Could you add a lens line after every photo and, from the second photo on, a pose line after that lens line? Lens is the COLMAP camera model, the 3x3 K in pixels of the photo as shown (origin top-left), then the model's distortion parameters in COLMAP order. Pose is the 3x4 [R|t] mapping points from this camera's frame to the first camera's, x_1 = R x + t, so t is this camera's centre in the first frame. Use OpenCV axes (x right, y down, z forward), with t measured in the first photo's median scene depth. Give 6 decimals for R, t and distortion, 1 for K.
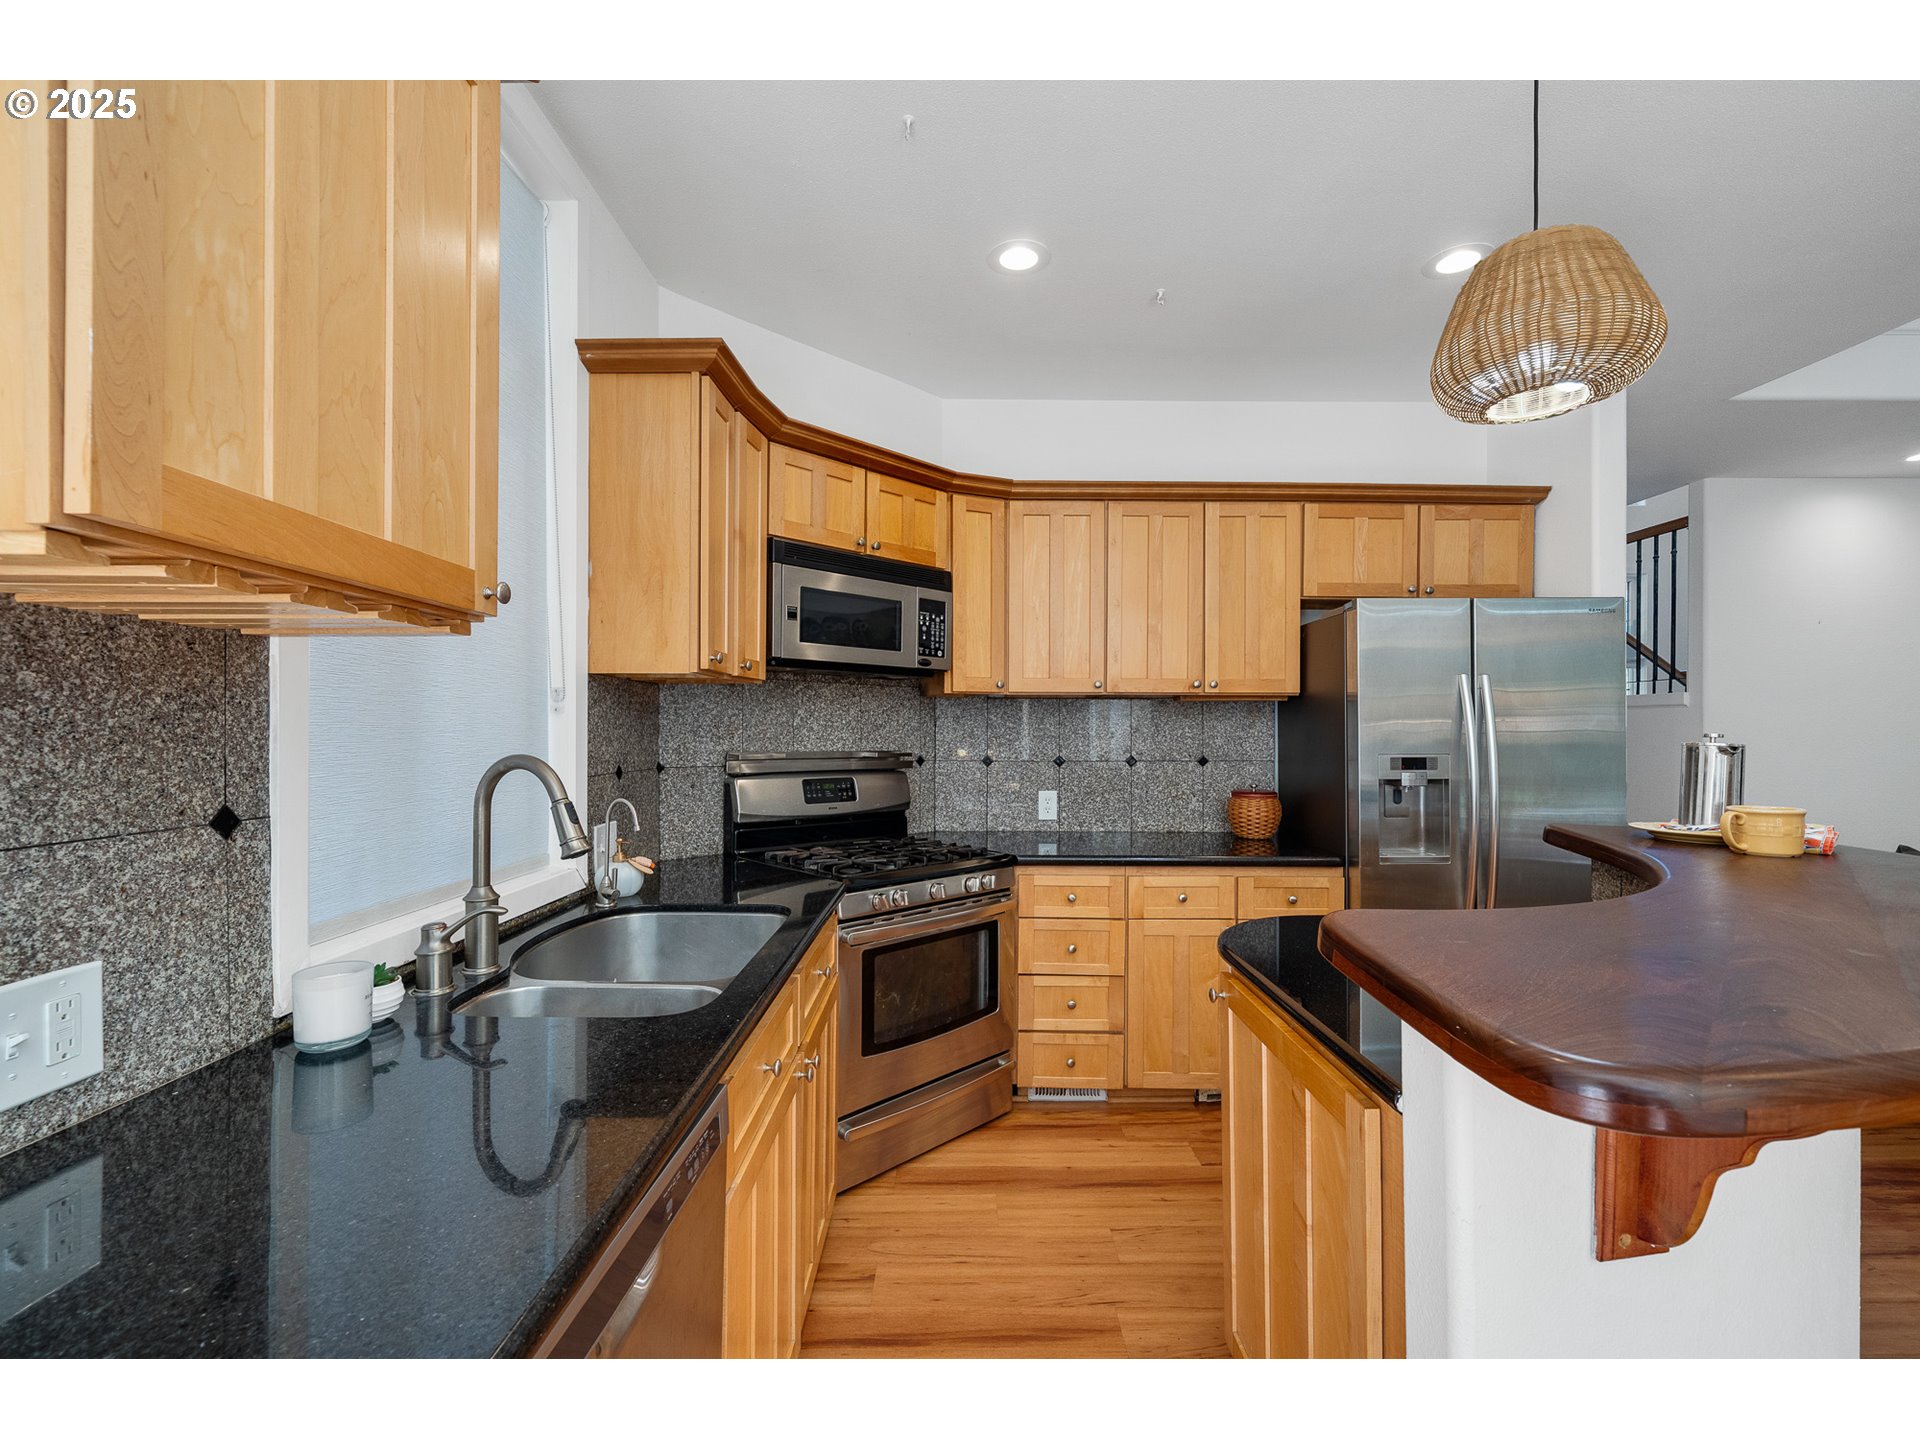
lens RADIAL K [[805.0, 0, 963.9], [0, 805.0, 733.7], [0, 0, 1]] dist [-0.002923, -0.000016]
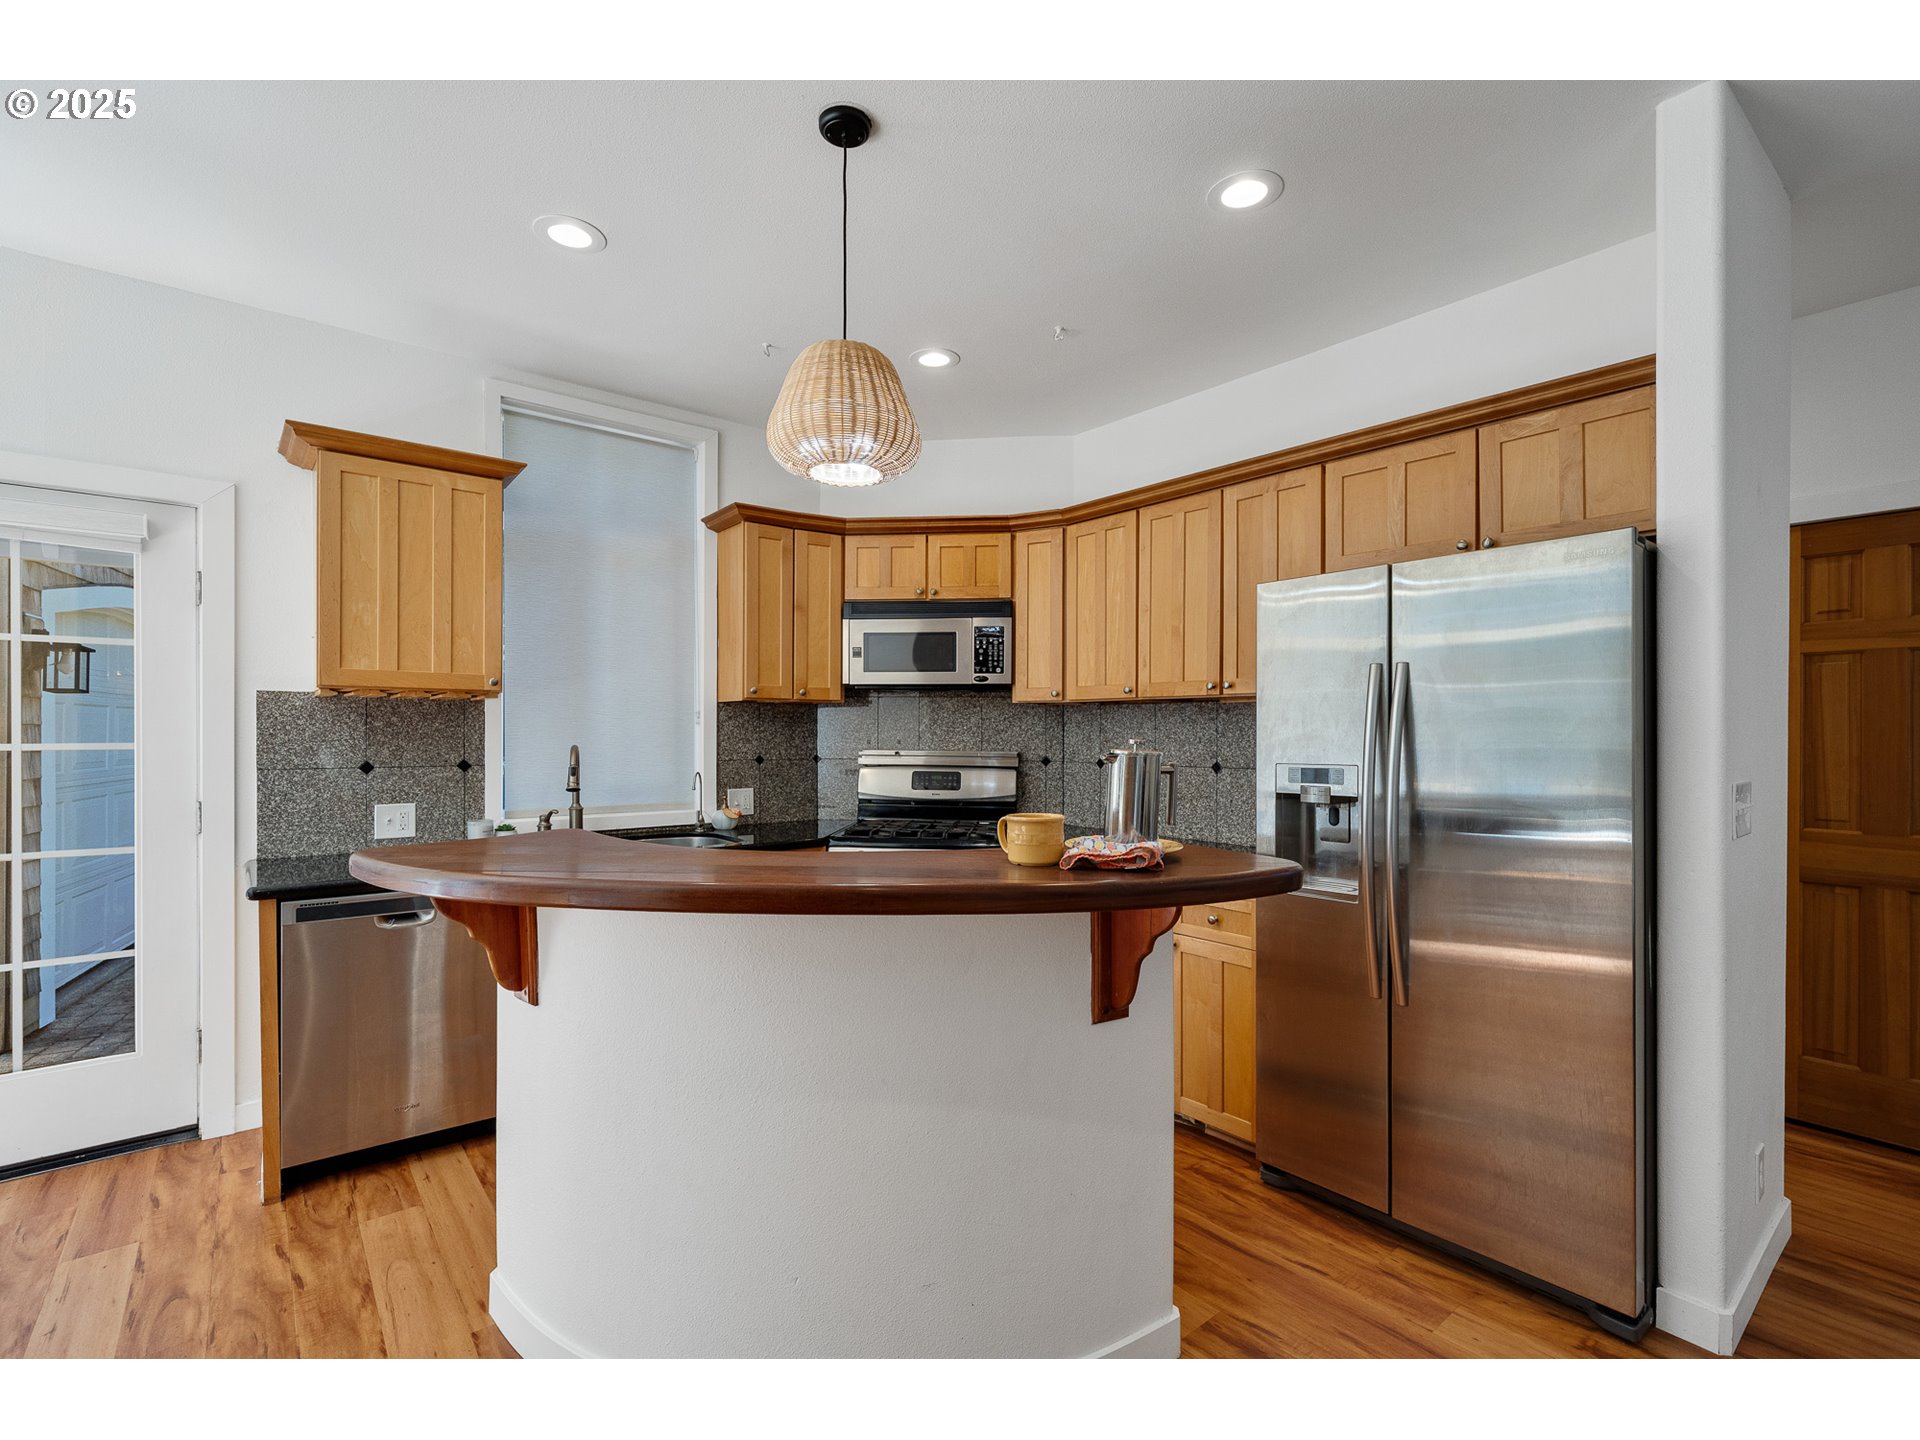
lens RADIAL K [[885.0, 0, 961.3], [0, 885.0, 735.7], [0, 0, 1]] dist [0.004258, 0.001209]
pose [[0.629400, 0.002380, -0.777078, 0.985456], [-0.004203, 0.999991, -0.000342, -0.001931], [0.777070, 0.003481, 0.629405, 0.136073]]
